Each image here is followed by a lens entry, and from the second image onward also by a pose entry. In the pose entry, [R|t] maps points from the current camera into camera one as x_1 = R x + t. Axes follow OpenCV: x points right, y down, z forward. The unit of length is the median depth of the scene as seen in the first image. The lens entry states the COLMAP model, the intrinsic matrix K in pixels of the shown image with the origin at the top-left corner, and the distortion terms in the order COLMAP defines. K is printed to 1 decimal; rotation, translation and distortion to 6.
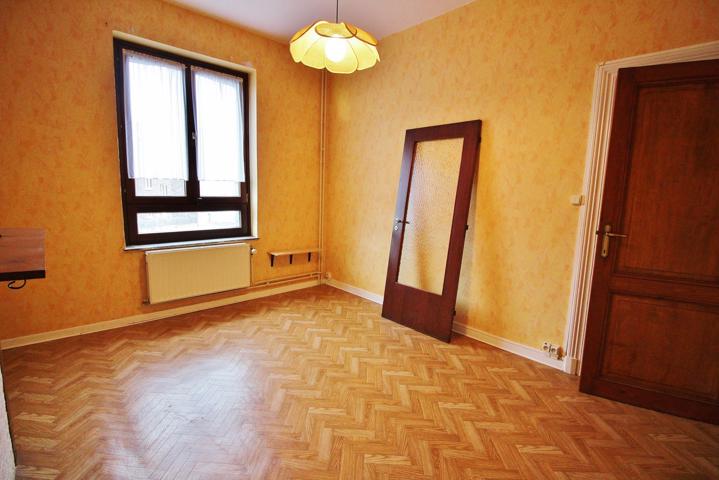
lens RADIAL K [[334.0, 0, 357.8], [0, 334.0, 239.2], [0, 0, 1]] dist [-0.013655, -0.001488]
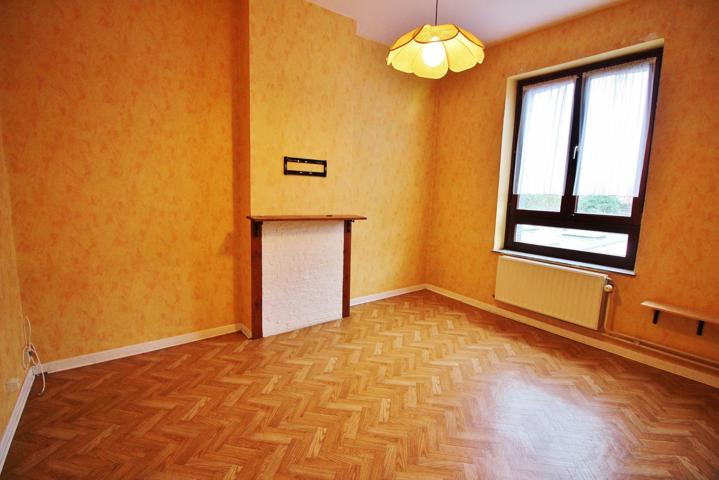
lens RADIAL K [[334.0, 0, 357.9], [0, 334.0, 239.6], [0, 0, 1]] dist [-0.013655, -0.001488]
pose [[-0.127017, 0.112385, -0.985513, 0.547036], [-0.174698, 0.975494, 0.133758, -0.080151], [0.976395, 0.189156, -0.104271, 0.566963]]
